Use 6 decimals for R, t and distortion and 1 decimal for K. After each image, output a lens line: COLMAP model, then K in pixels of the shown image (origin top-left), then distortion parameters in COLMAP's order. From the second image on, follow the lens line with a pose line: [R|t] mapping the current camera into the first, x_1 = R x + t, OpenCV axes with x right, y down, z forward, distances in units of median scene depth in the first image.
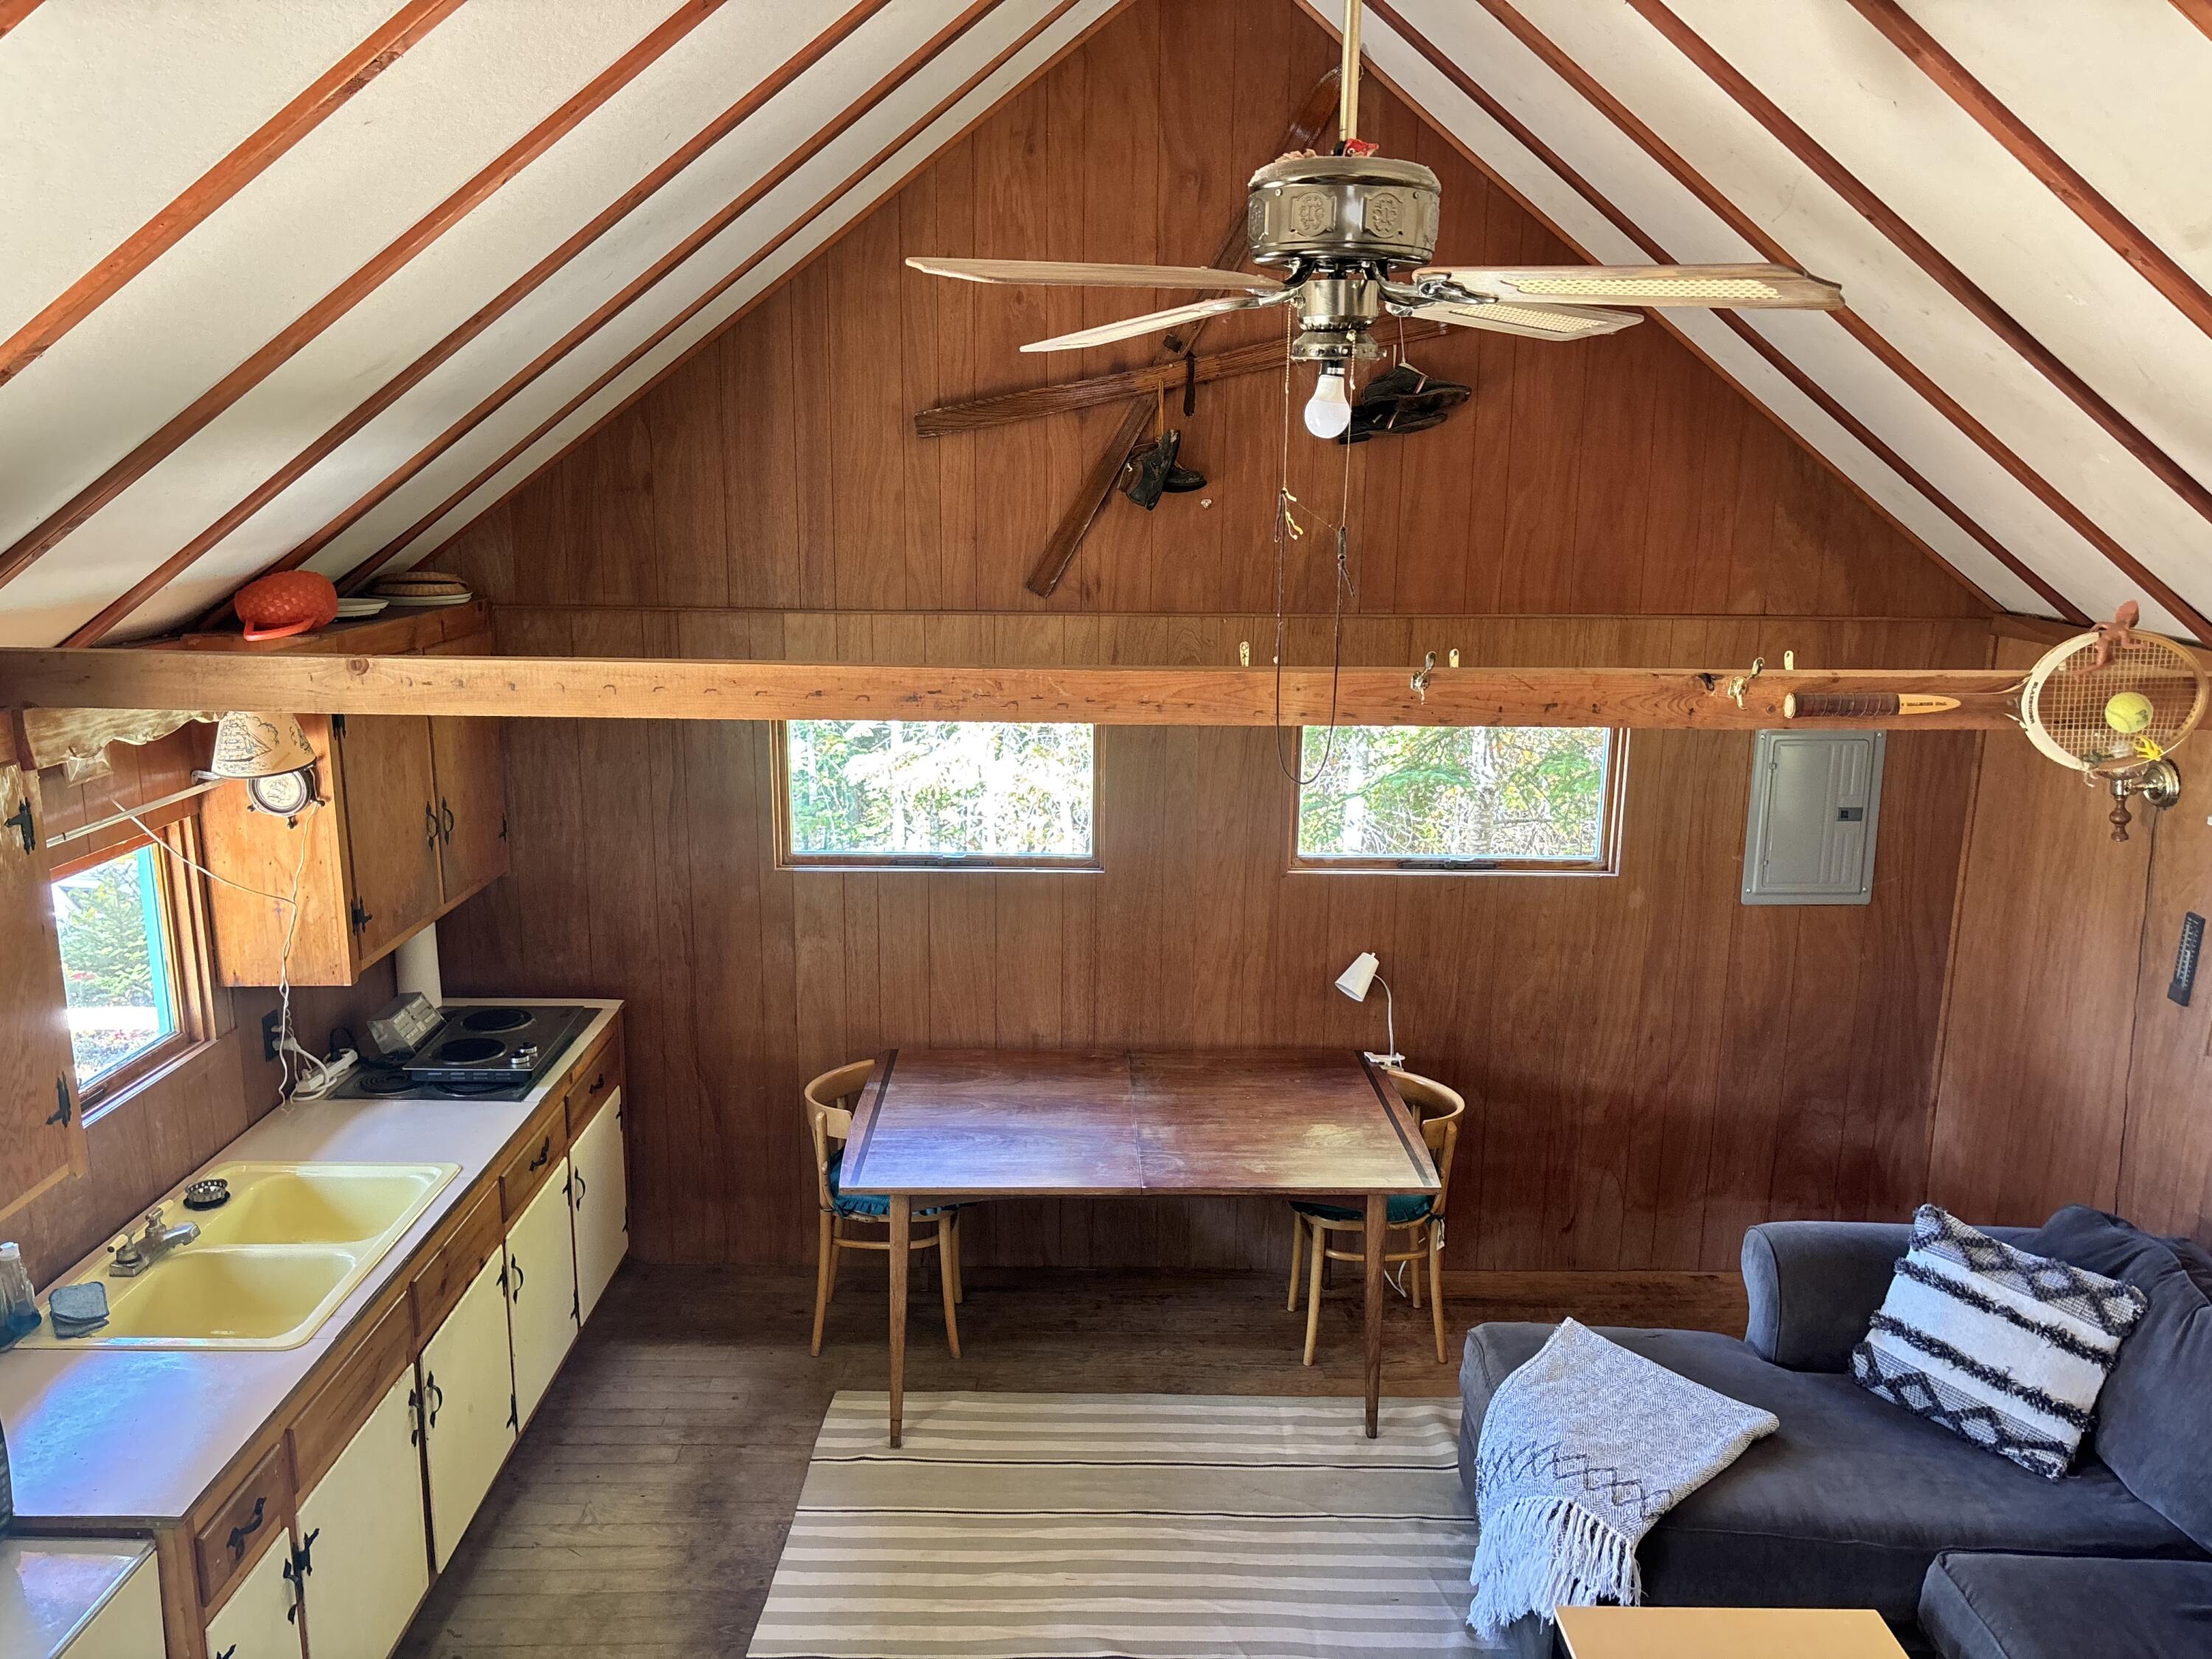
lens RADIAL K [[1659.2, 0, 1122.0], [0, 1659.2, 827.1], [0, 0, 1]] dist [0.039661, -0.051617]
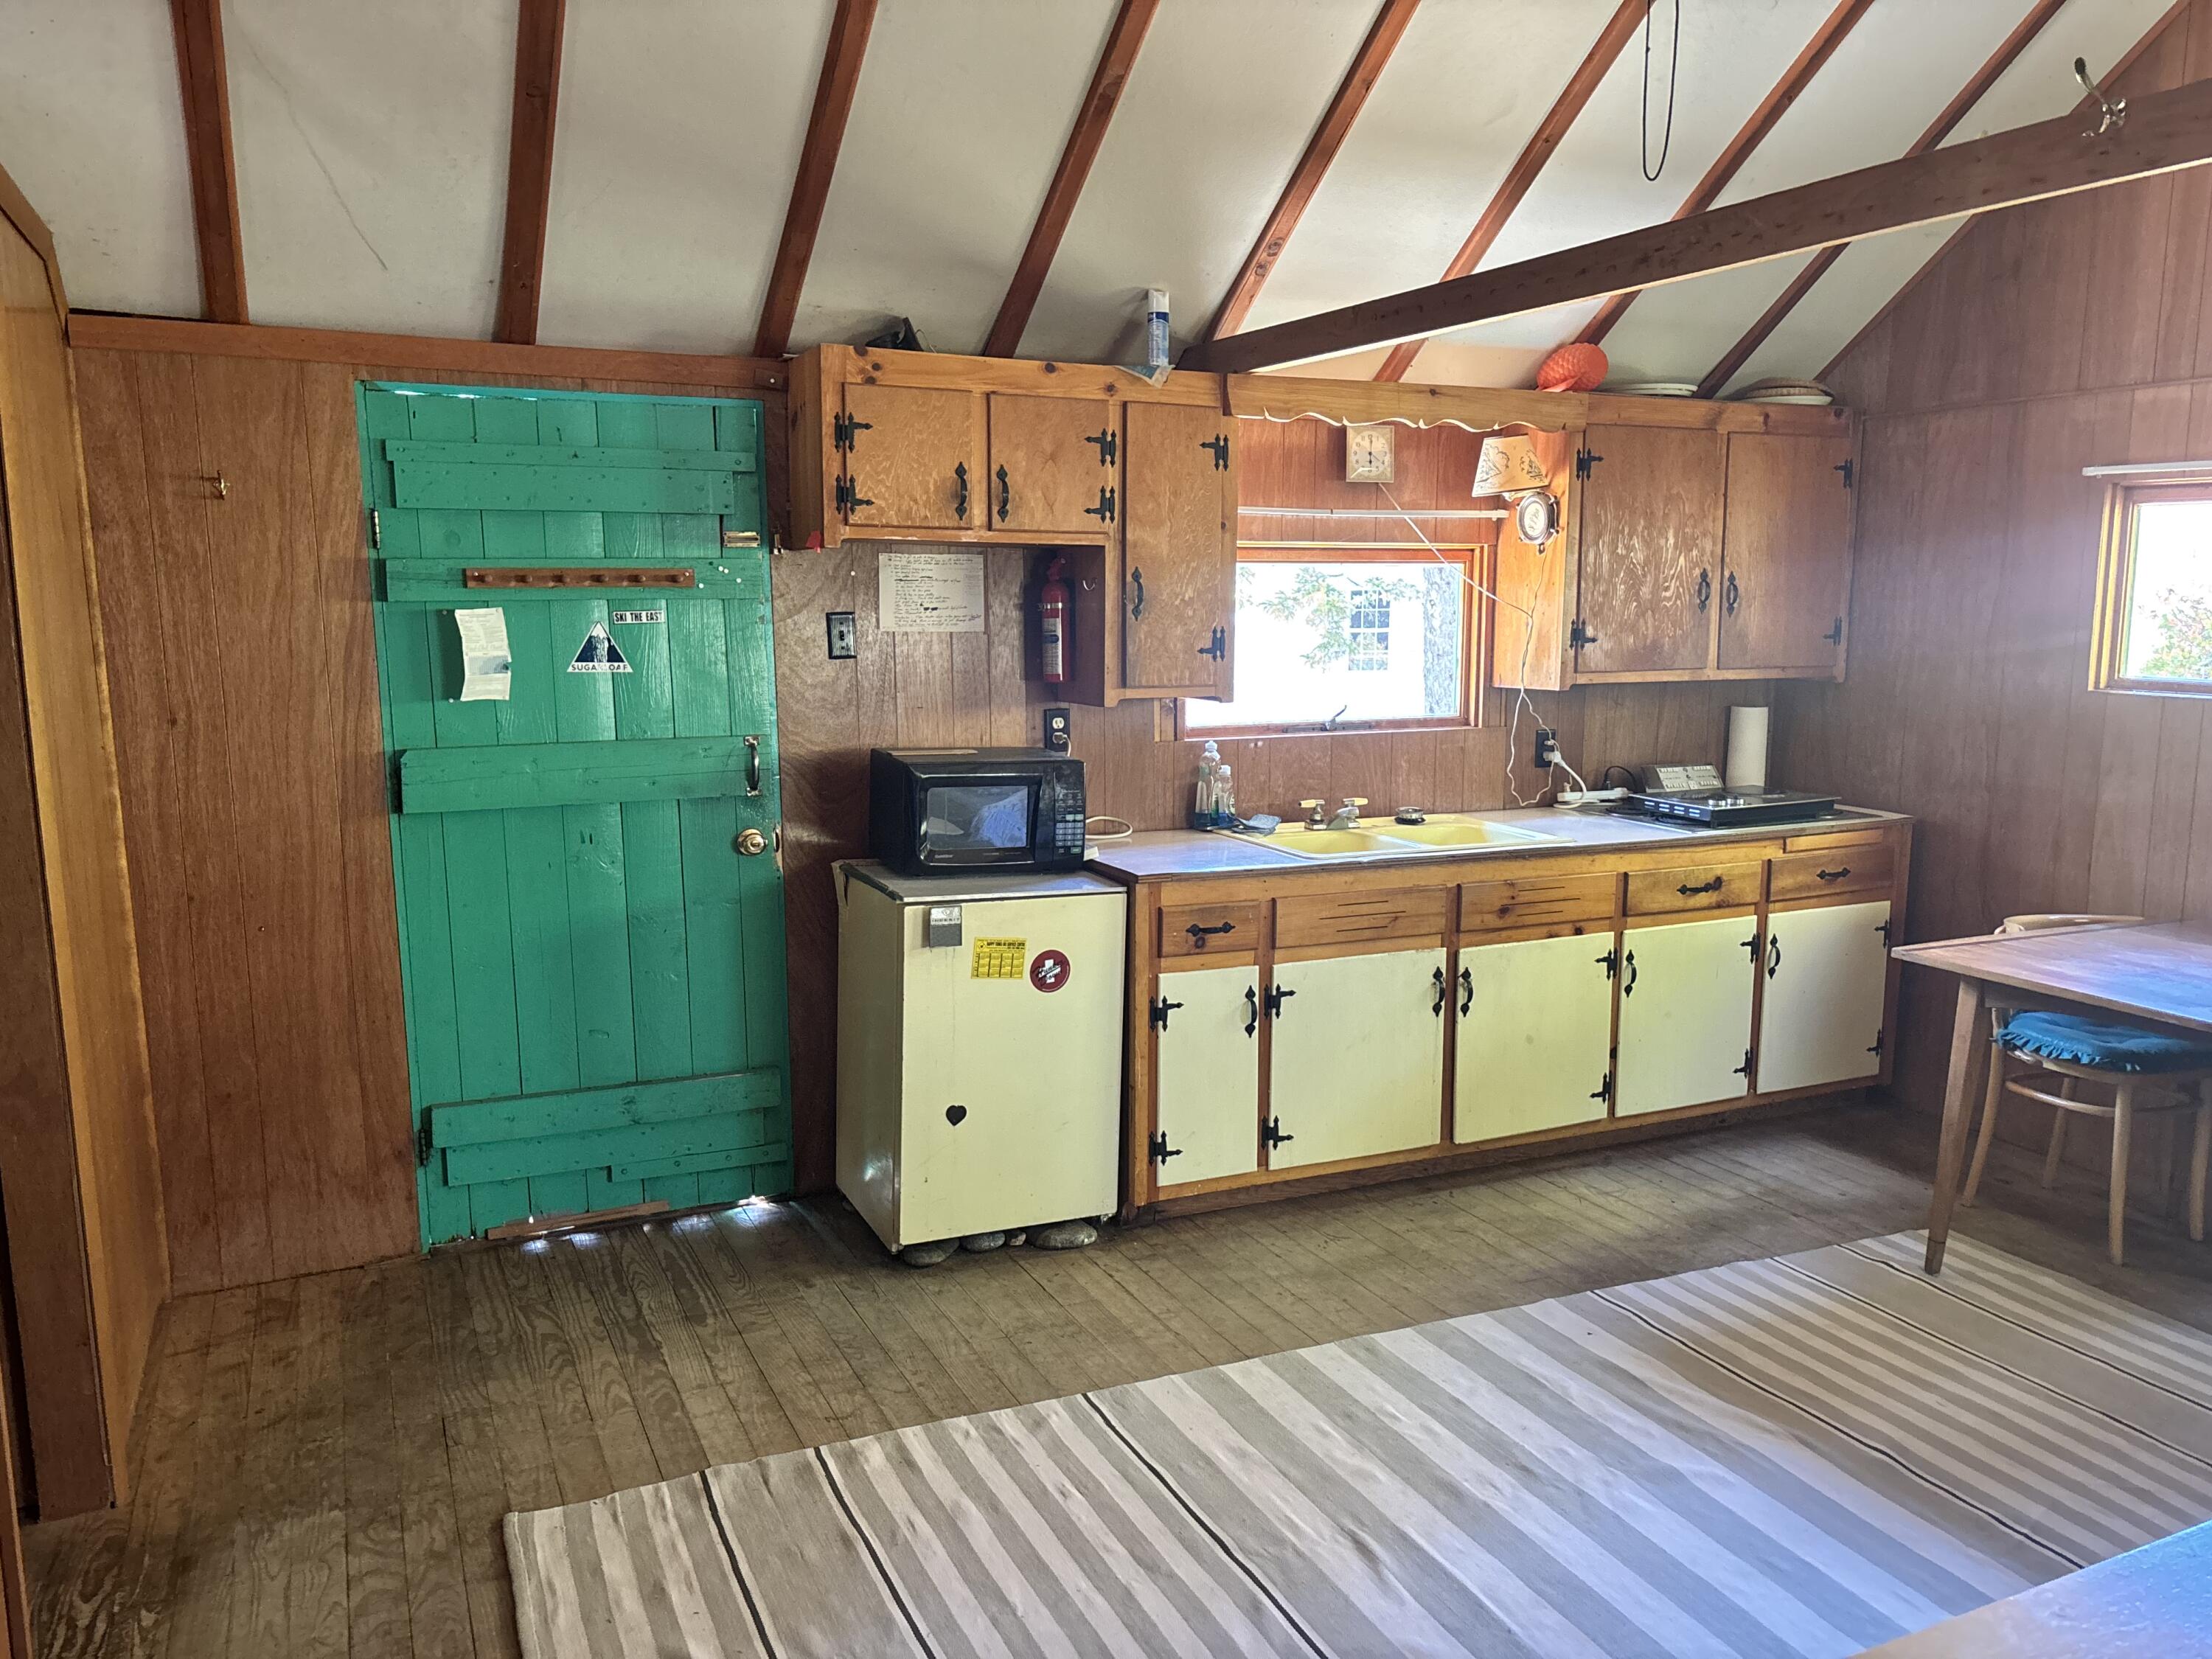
lens RADIAL K [[1659.2, 0, 1107.1], [0, 1659.2, 847.8], [0, 0, 1]] dist [0.039661, -0.051617]
pose [[0.402774, 0.127949, -0.906312, 0.409607], [-0.189035, 0.980462, 0.054408, 0.163352], [0.895566, 0.149411, 0.419092, 0.179783]]
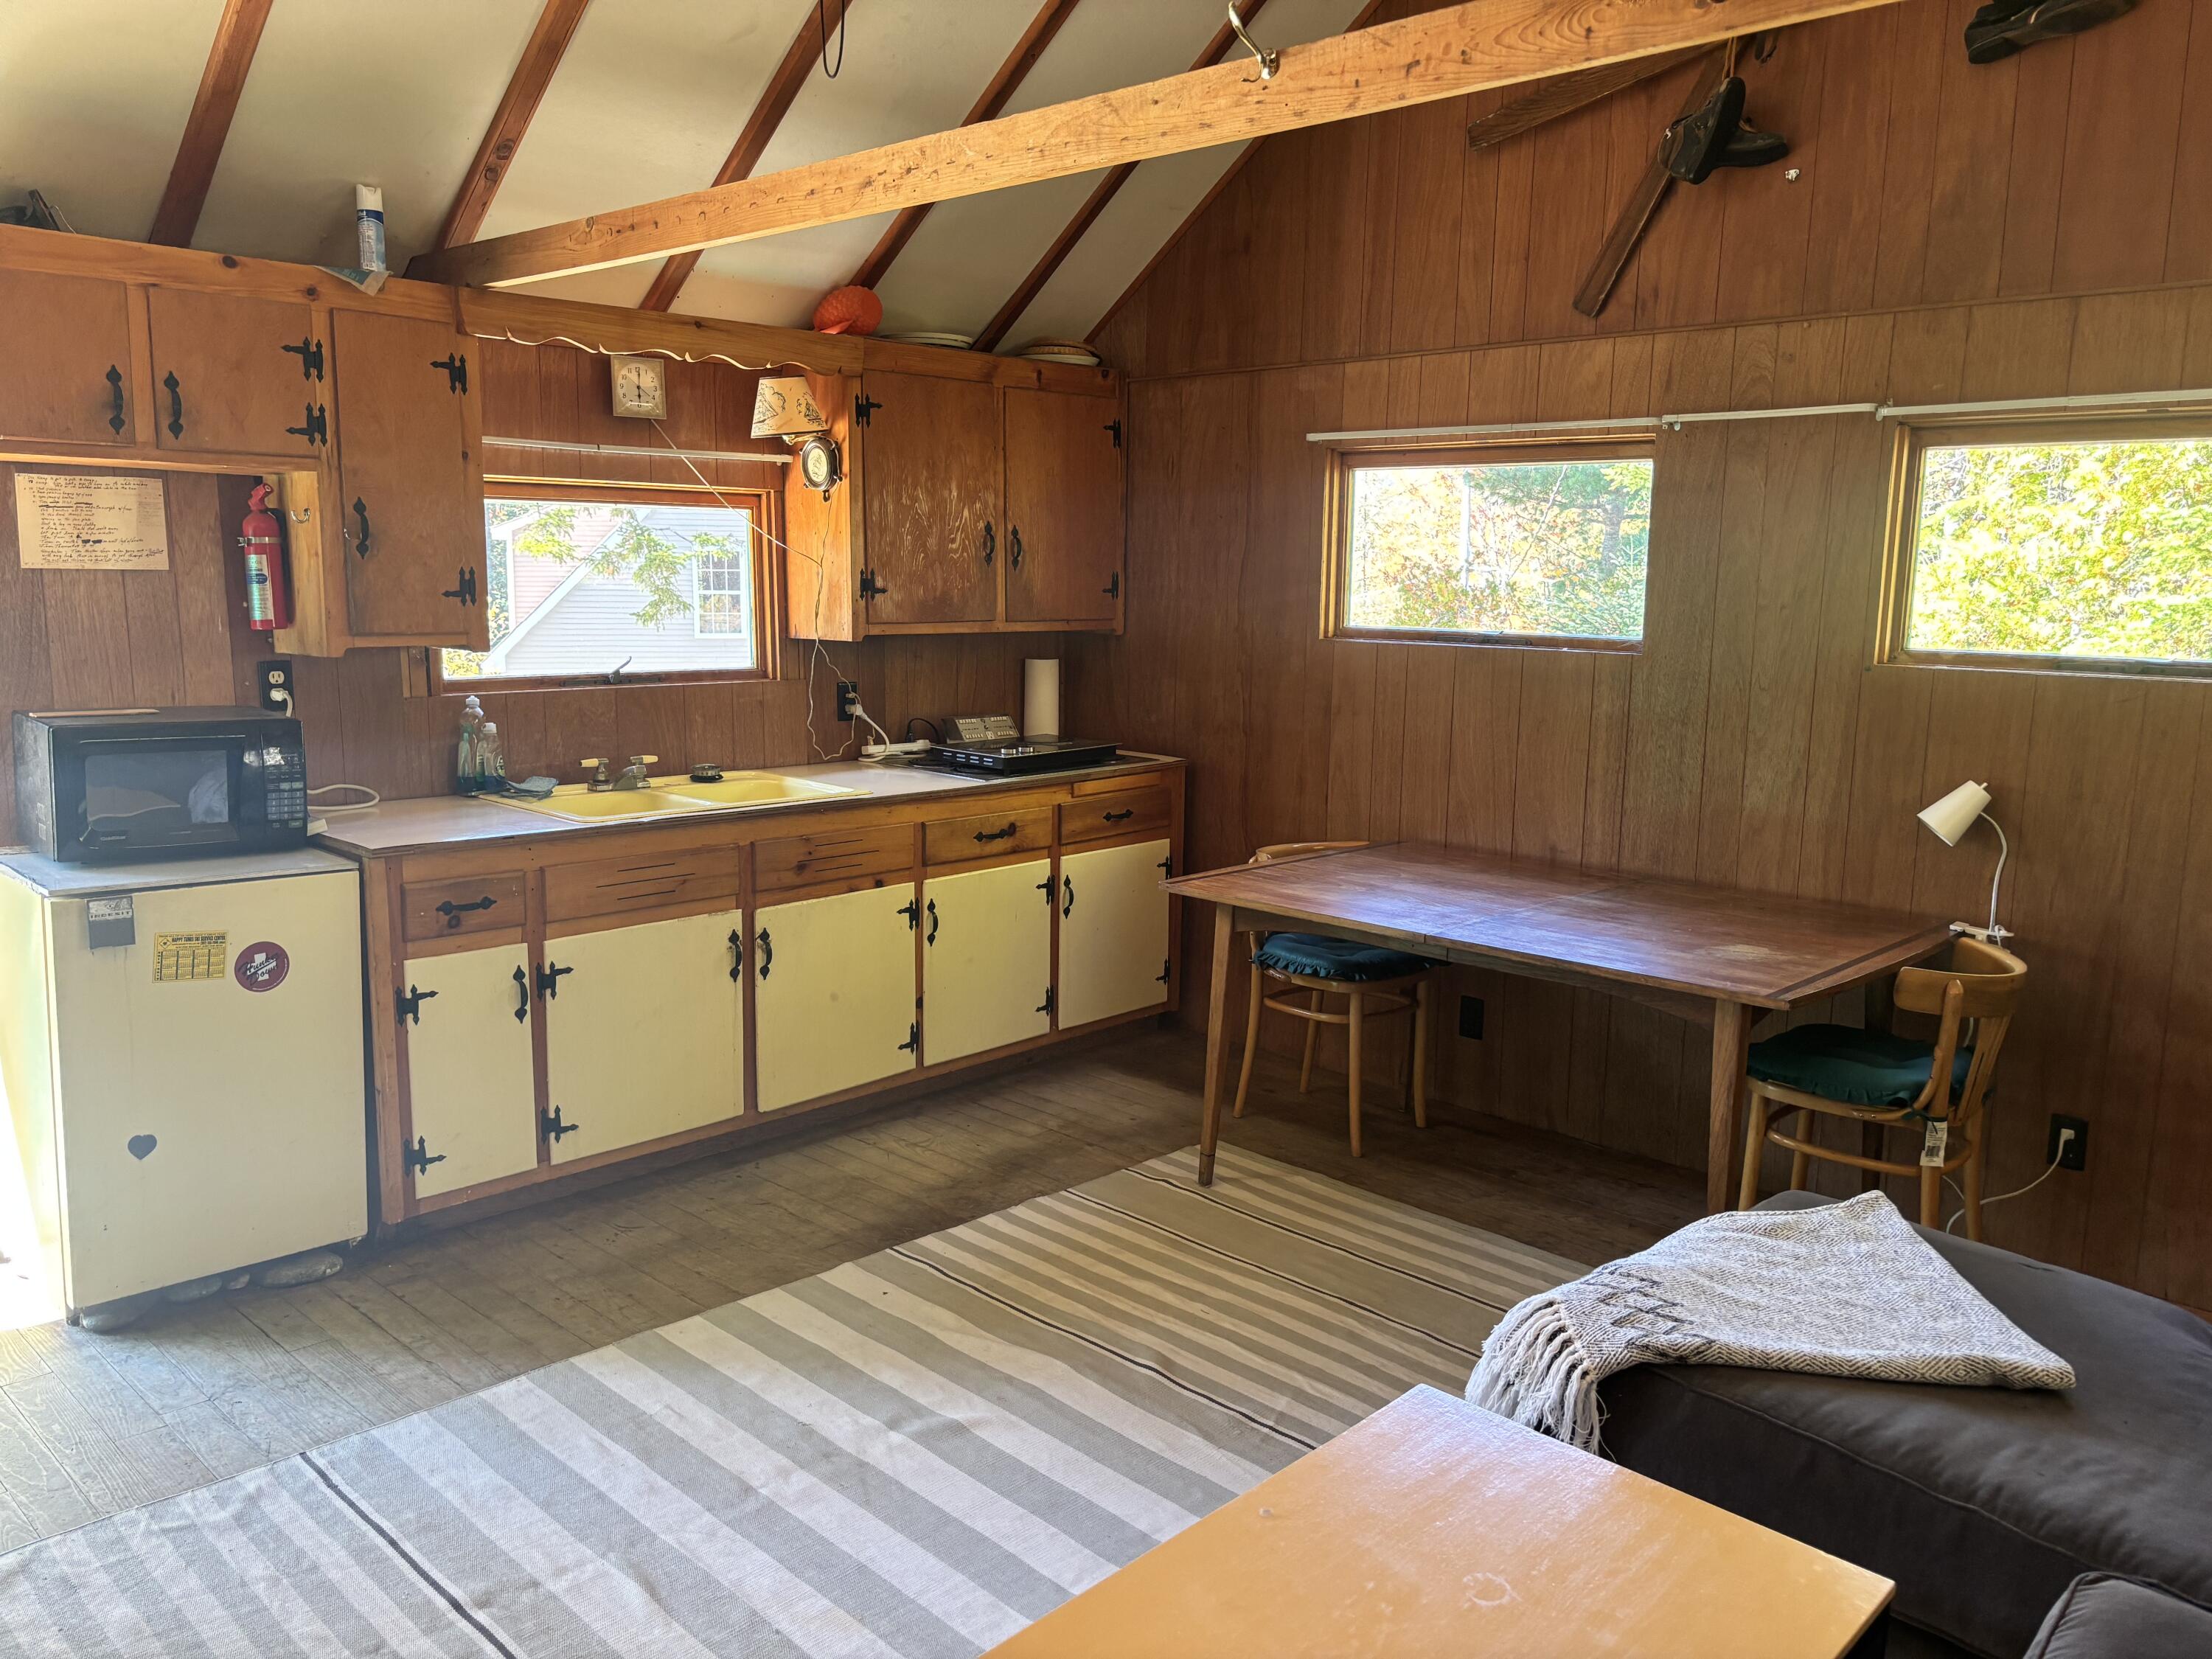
lens RADIAL K [[1659.2, 0, 1093.6], [0, 1659.2, 832.1], [0, 0, 1]] dist [0.039661, -0.051617]
pose [[0.707793, 0.113105, -0.697306, 0.399846], [-0.154820, 0.987938, 0.003097, 0.160353], [0.689245, 0.105765, 0.716767, 0.233267]]
